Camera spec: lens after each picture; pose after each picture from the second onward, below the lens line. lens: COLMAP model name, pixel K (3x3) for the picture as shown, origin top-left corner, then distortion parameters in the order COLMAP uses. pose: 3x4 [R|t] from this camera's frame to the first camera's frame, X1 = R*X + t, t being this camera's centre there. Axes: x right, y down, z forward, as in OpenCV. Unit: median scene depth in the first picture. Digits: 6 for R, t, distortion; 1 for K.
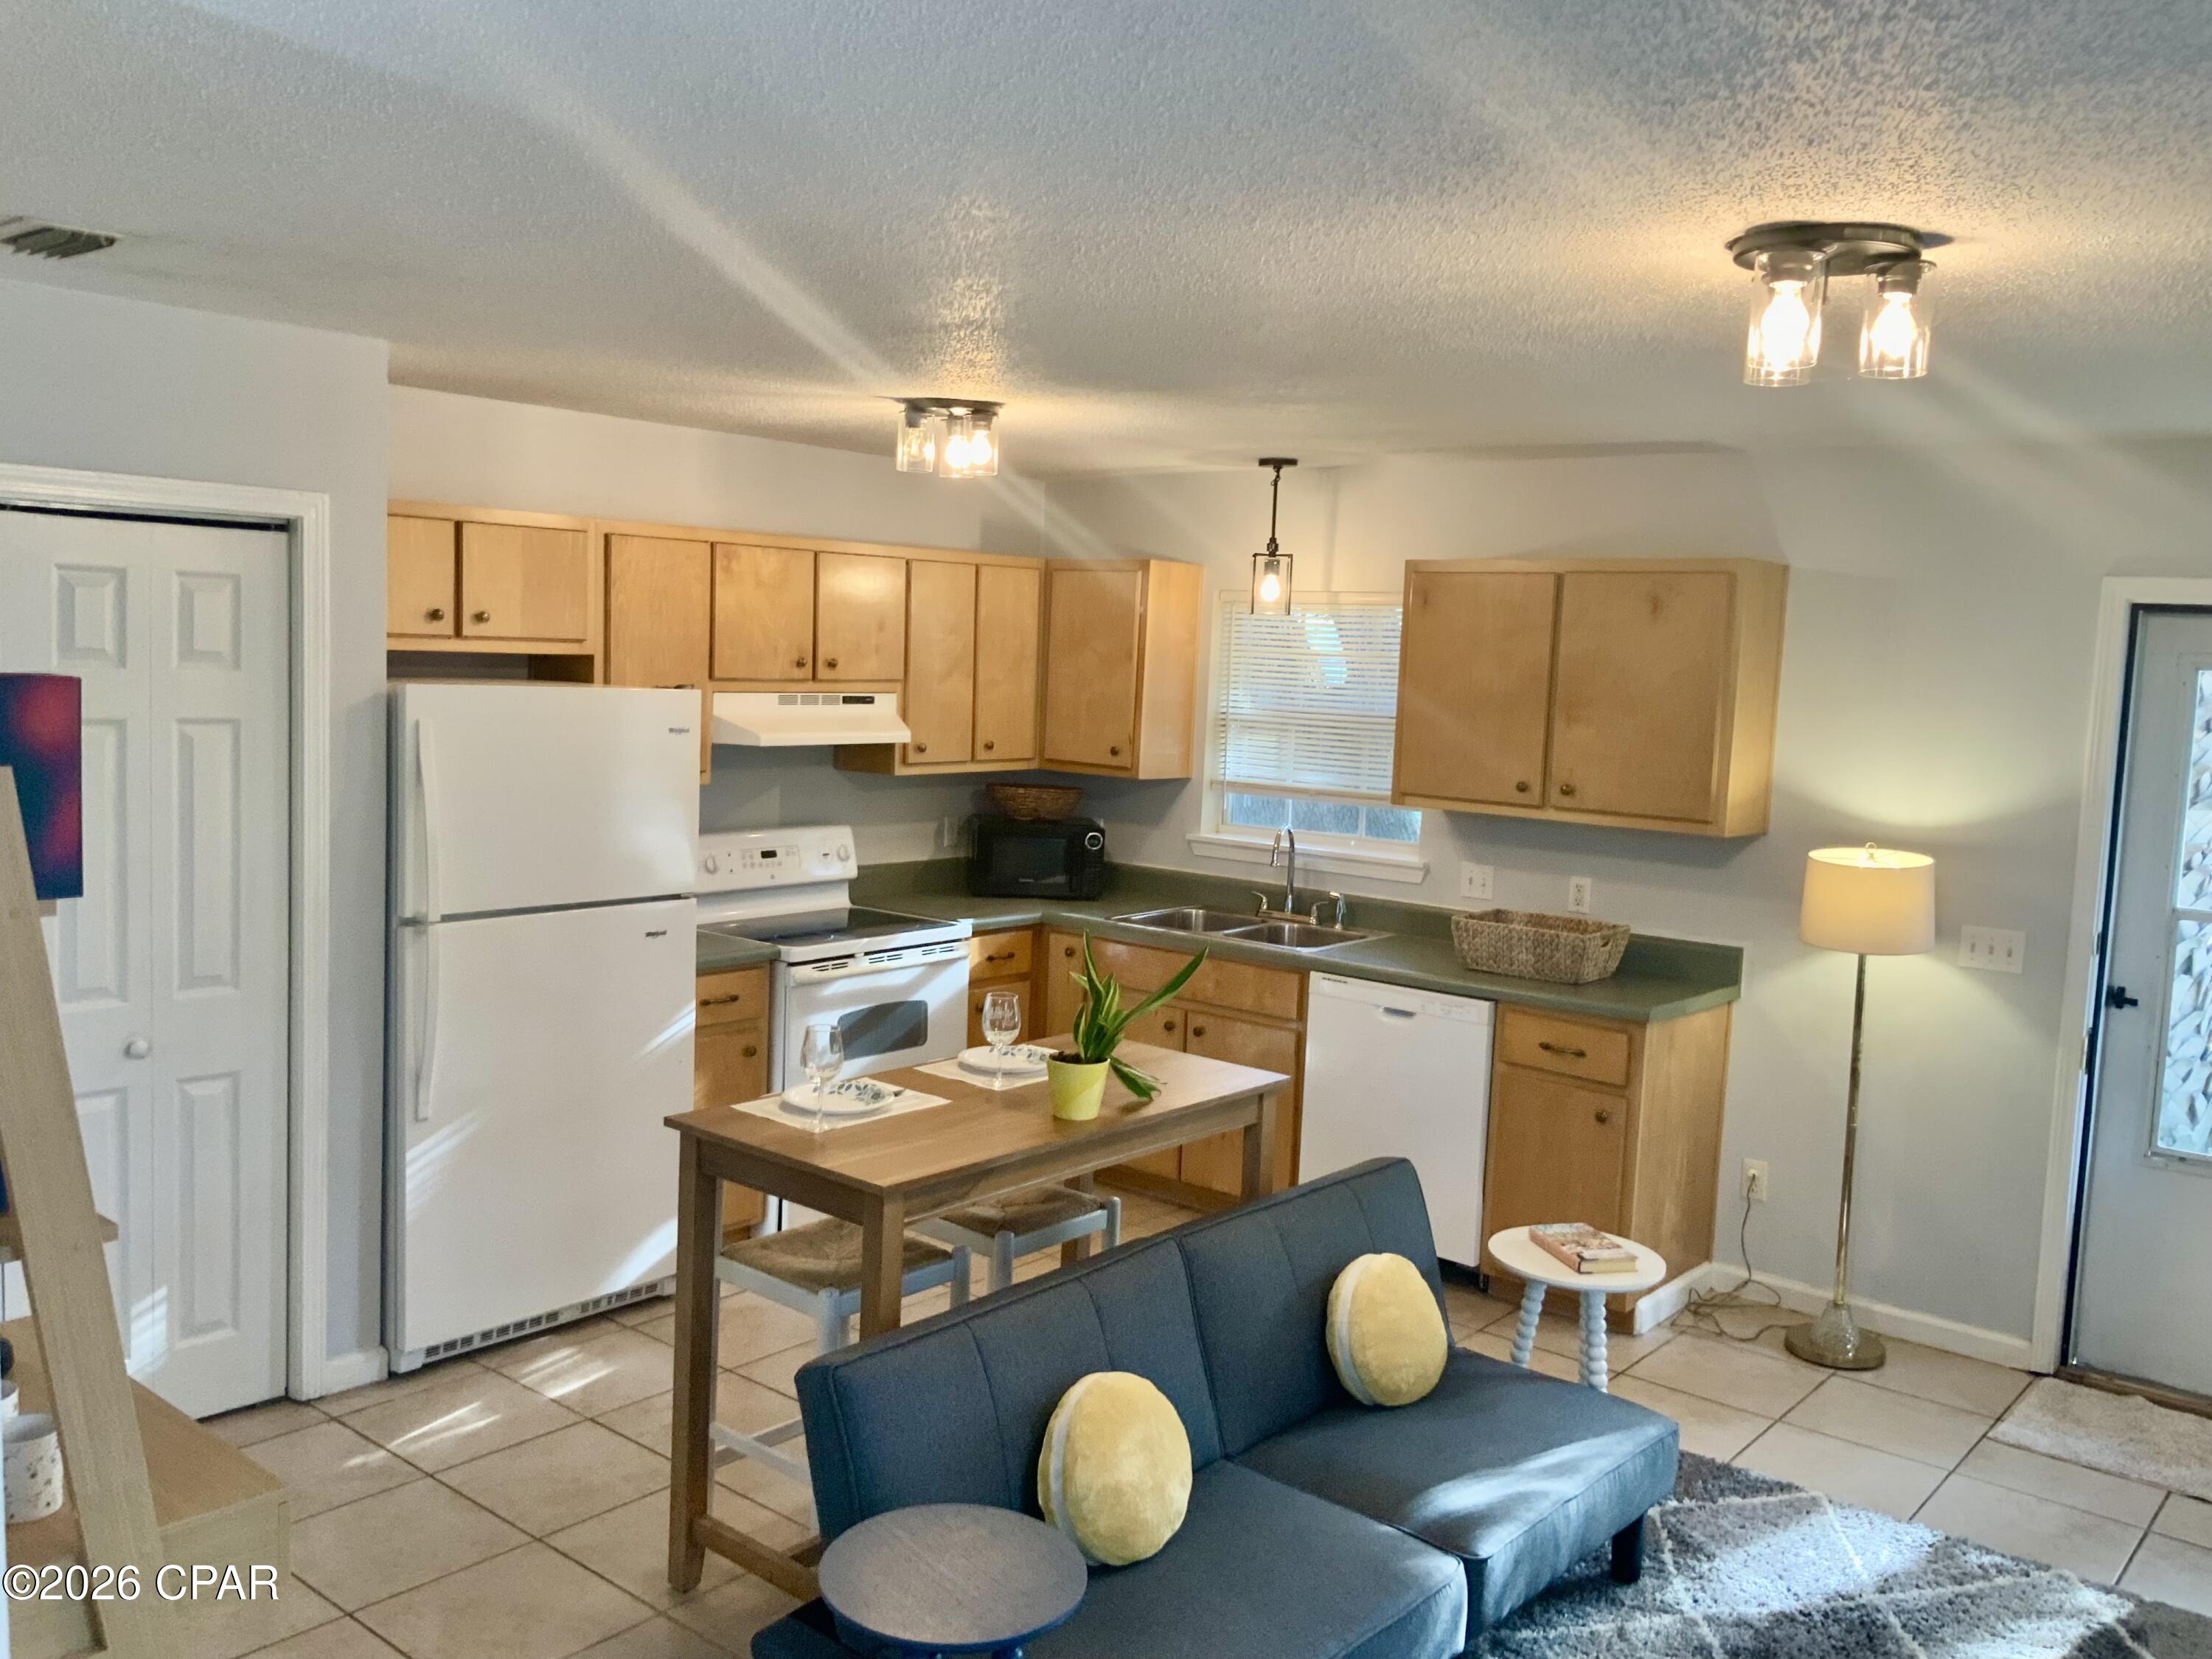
lens RADIAL K [[1833.6, 0, 1063.0], [0, 1833.6, 823.7], [0, 0, 1]] dist [0.121468, -0.225640]
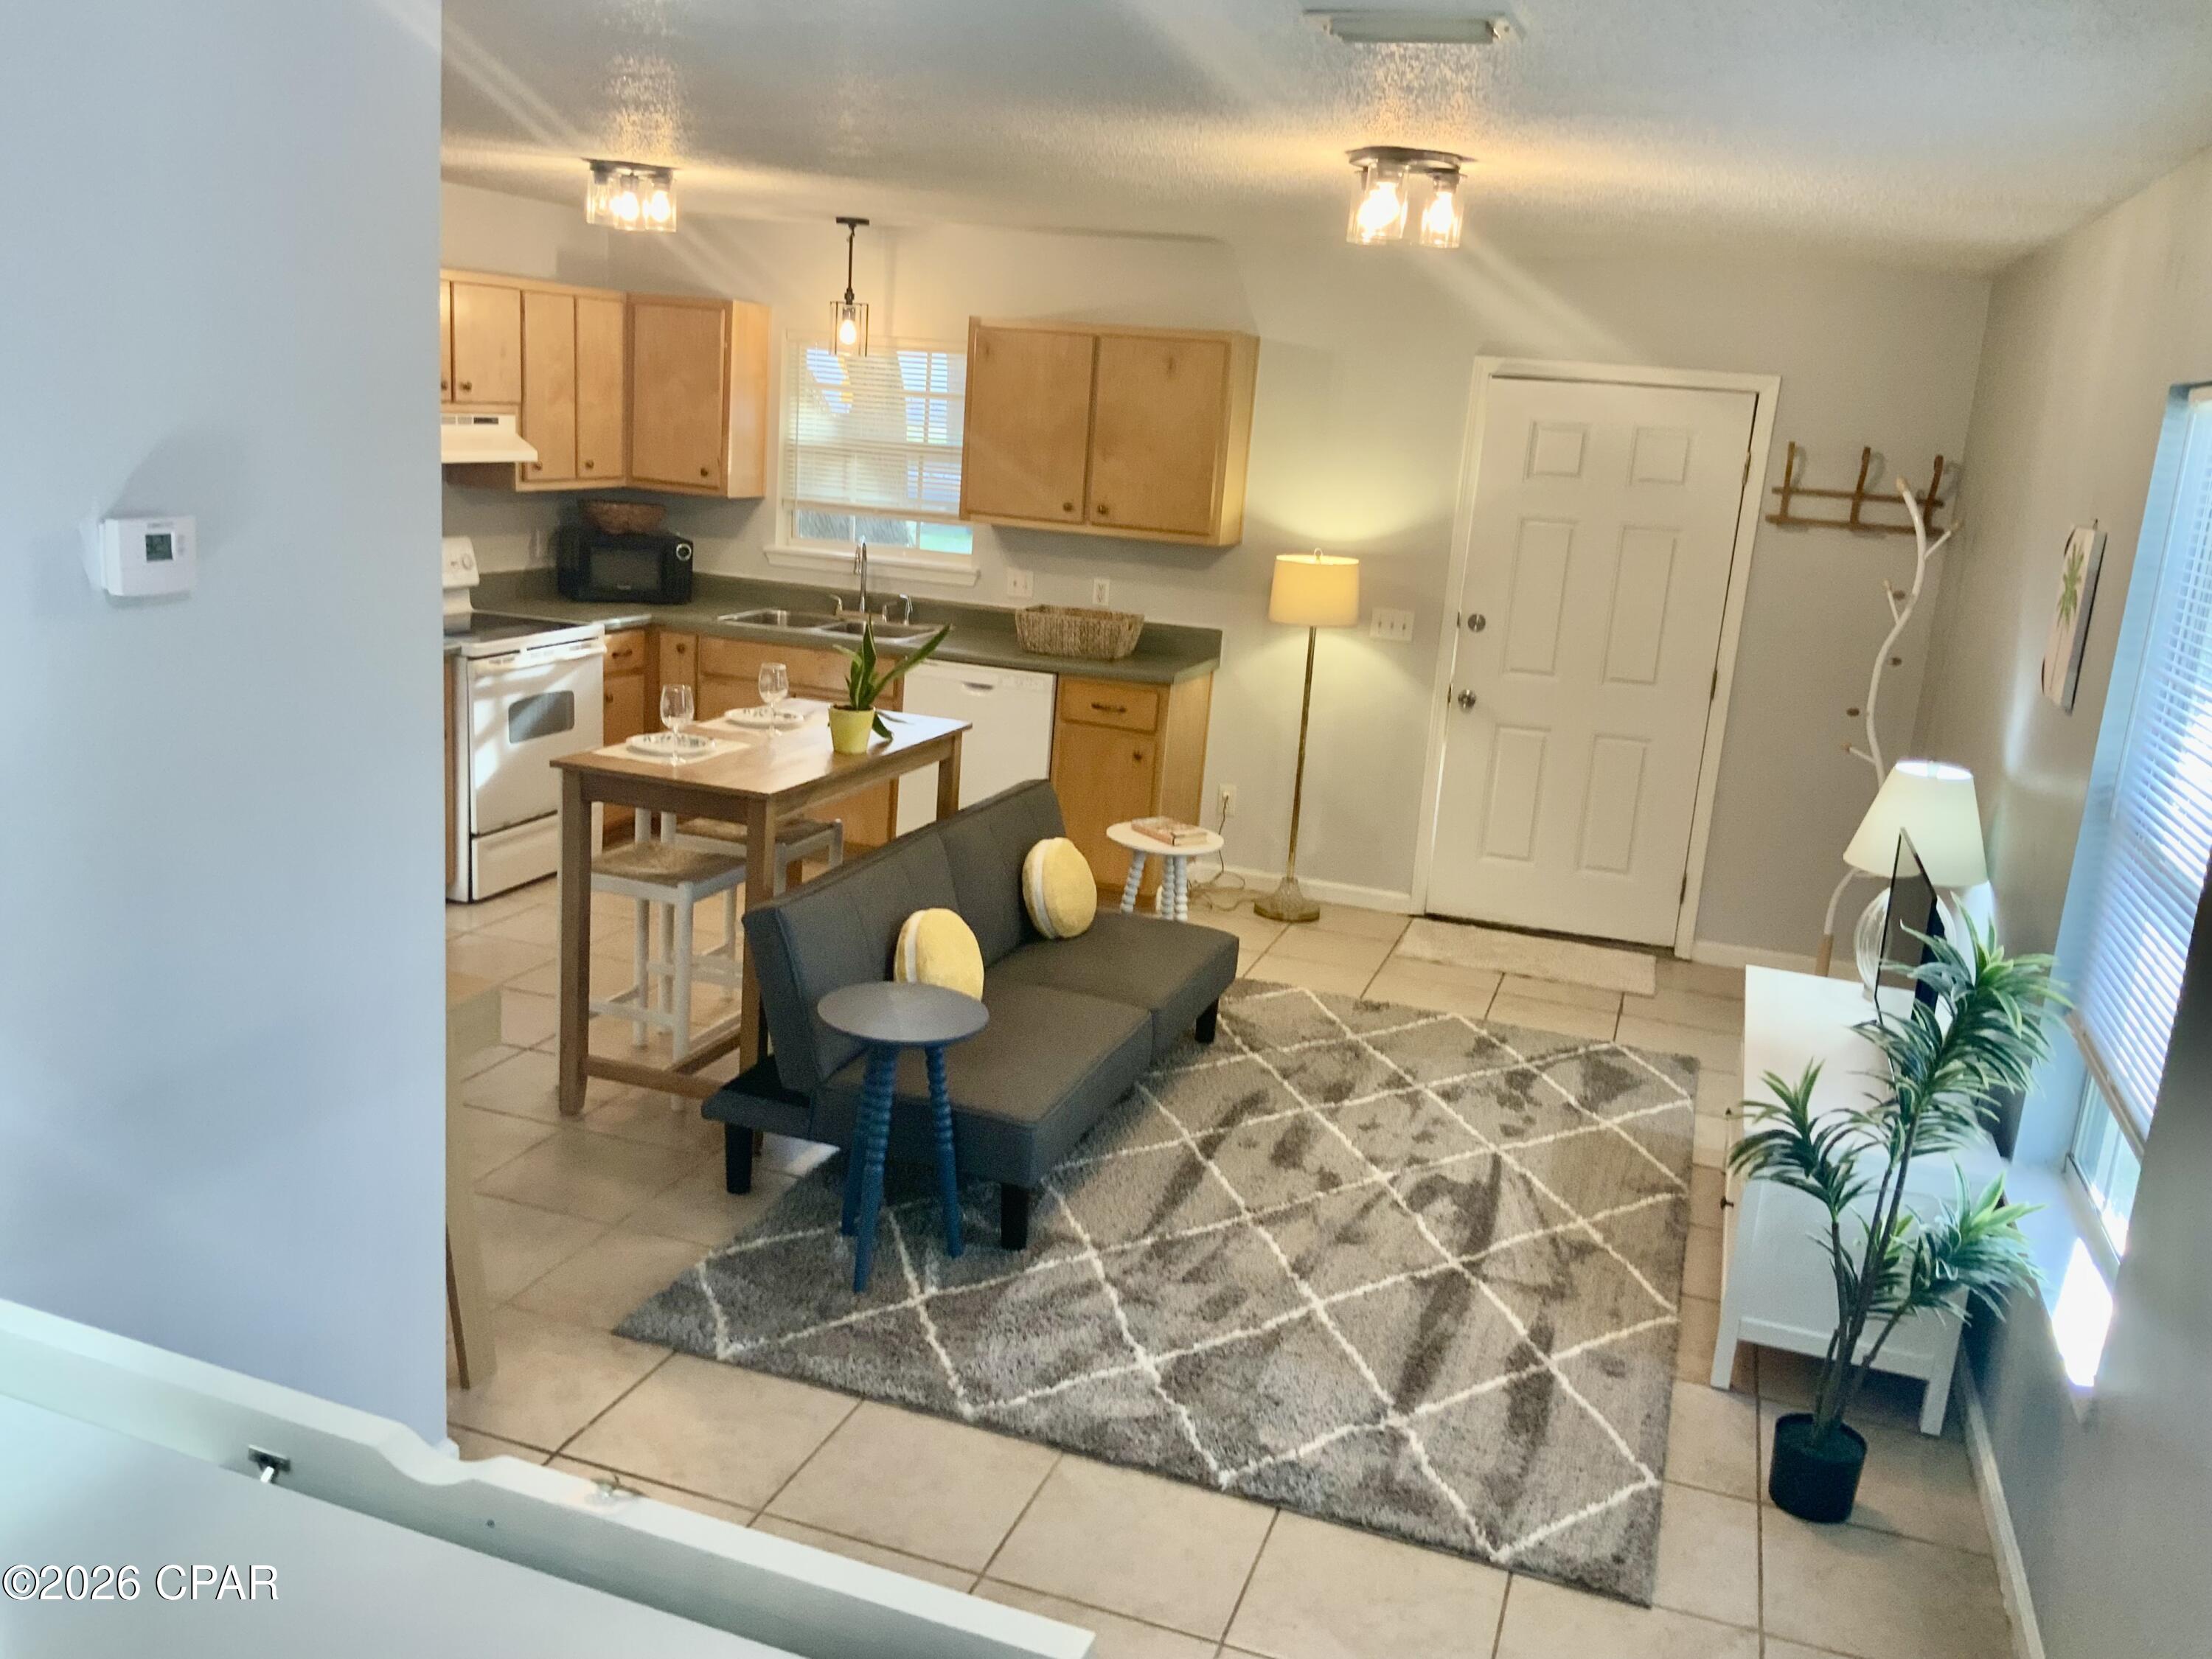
lens RADIAL K [[1833.6, 0, 1063.0], [0, 1833.6, 823.7], [0, 0, 1]] dist [0.121468, -0.225640]
pose [[0.935772, -0.054313, 0.348397, -0.194809], [0.001677, 0.988740, 0.149635, 0.005764], [-0.352601, -0.139440, 0.925326, -0.192617]]
